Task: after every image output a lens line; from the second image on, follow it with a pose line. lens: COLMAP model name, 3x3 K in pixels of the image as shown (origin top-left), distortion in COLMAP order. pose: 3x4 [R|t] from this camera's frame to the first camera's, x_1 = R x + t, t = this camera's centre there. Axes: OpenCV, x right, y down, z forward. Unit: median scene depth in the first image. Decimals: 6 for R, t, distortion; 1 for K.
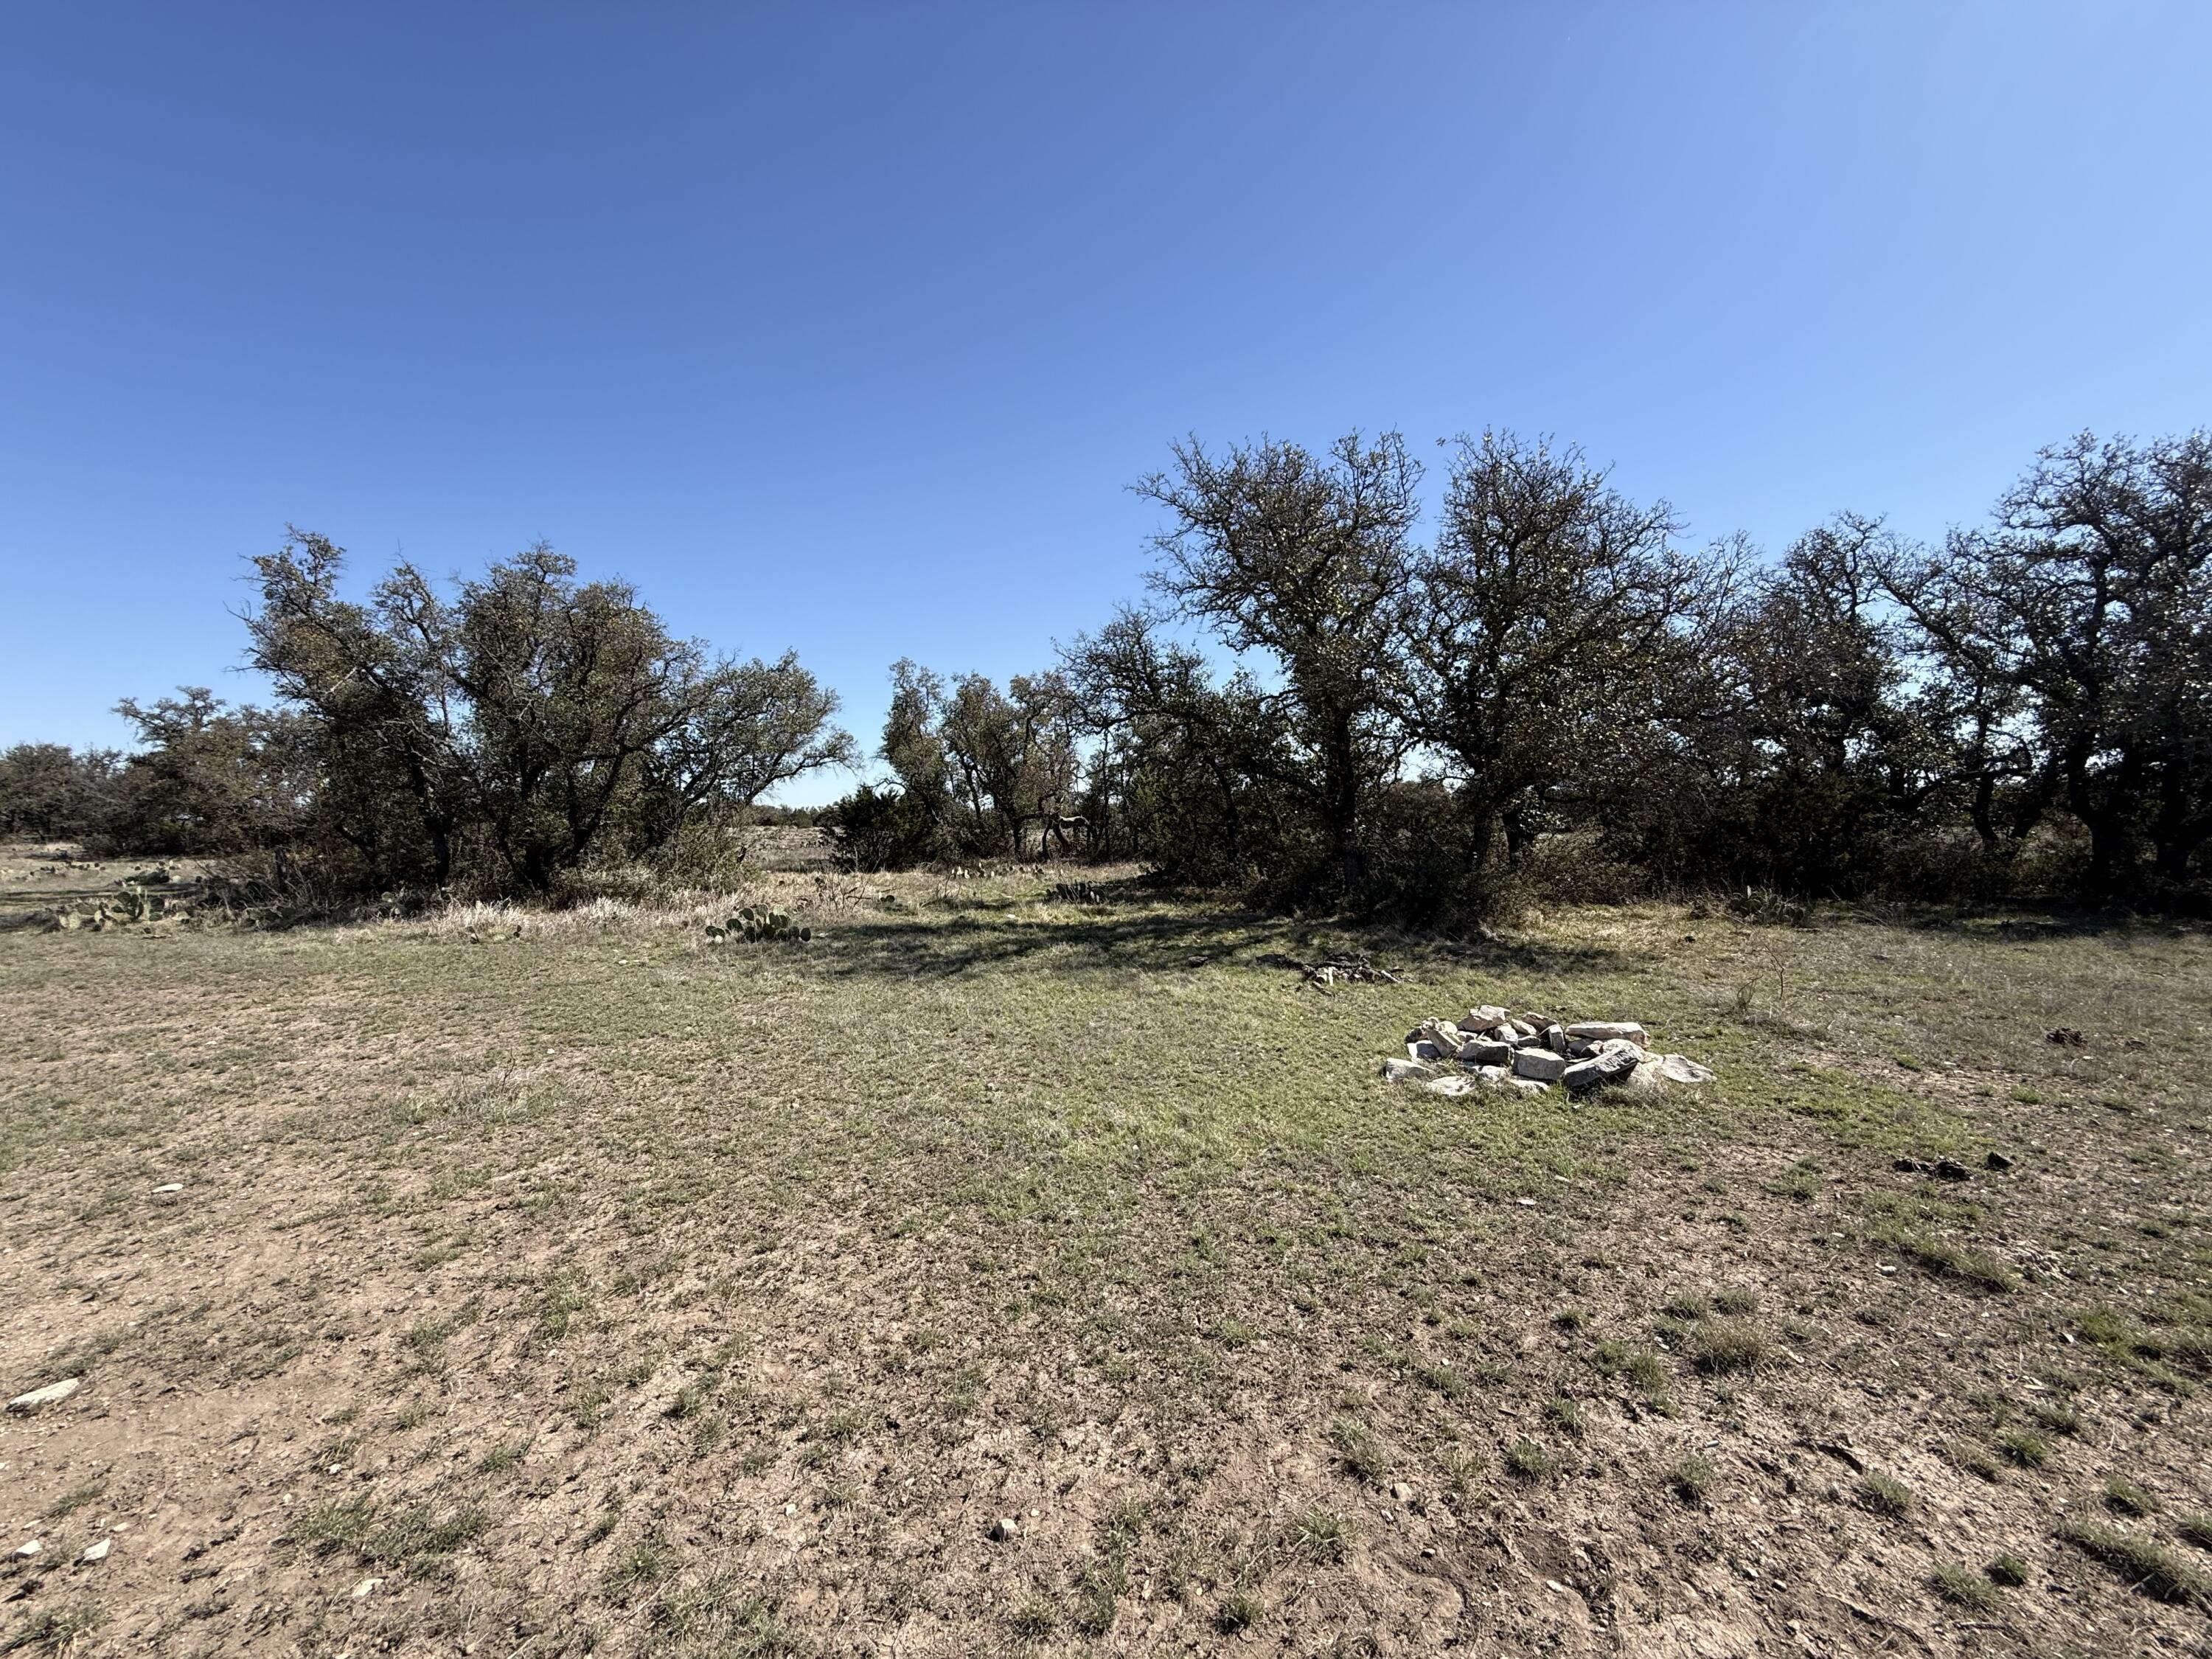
lens RADIAL K [[887.9, 0, 1105.0], [0, 887.9, 823.8], [0, 0, 1]] dist [-0.000059, 0.000026]
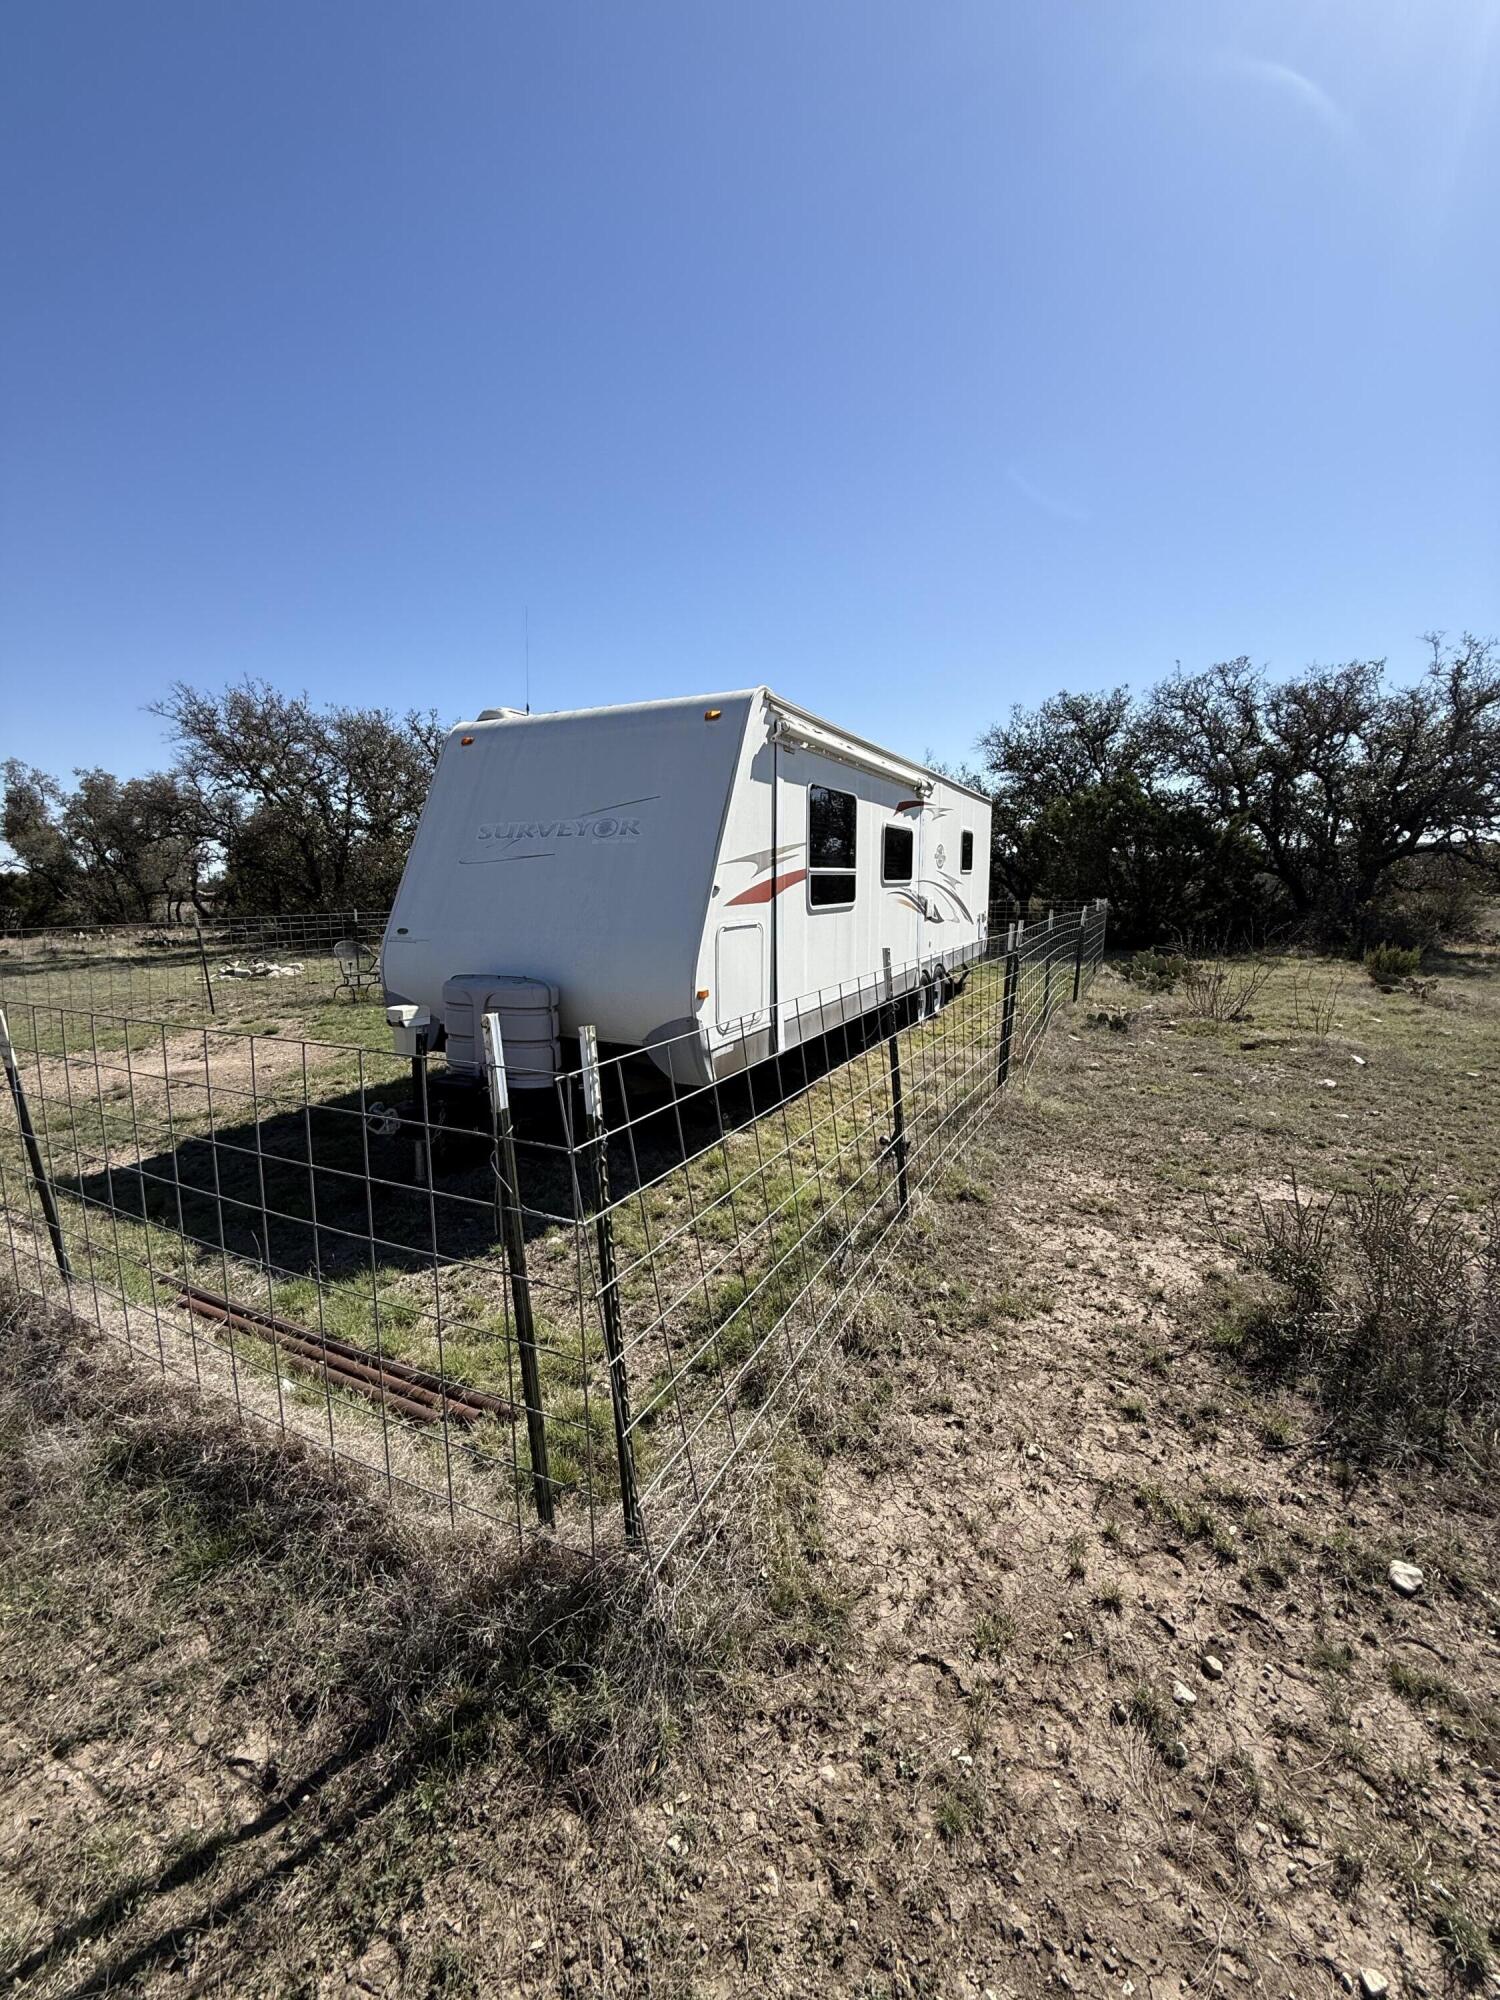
lens RADIAL K [[802.8, 0, 749.3], [0, 802.8, 992.1], [0, 0, 1]] dist [-0.000059, 0.000026]
pose [[0.888329, -0.067006, 0.454292, 0.130891], [0.012119, 0.992373, 0.122672, 0.002100], [-0.459047, -0.103467, 0.882366, -0.401217]]
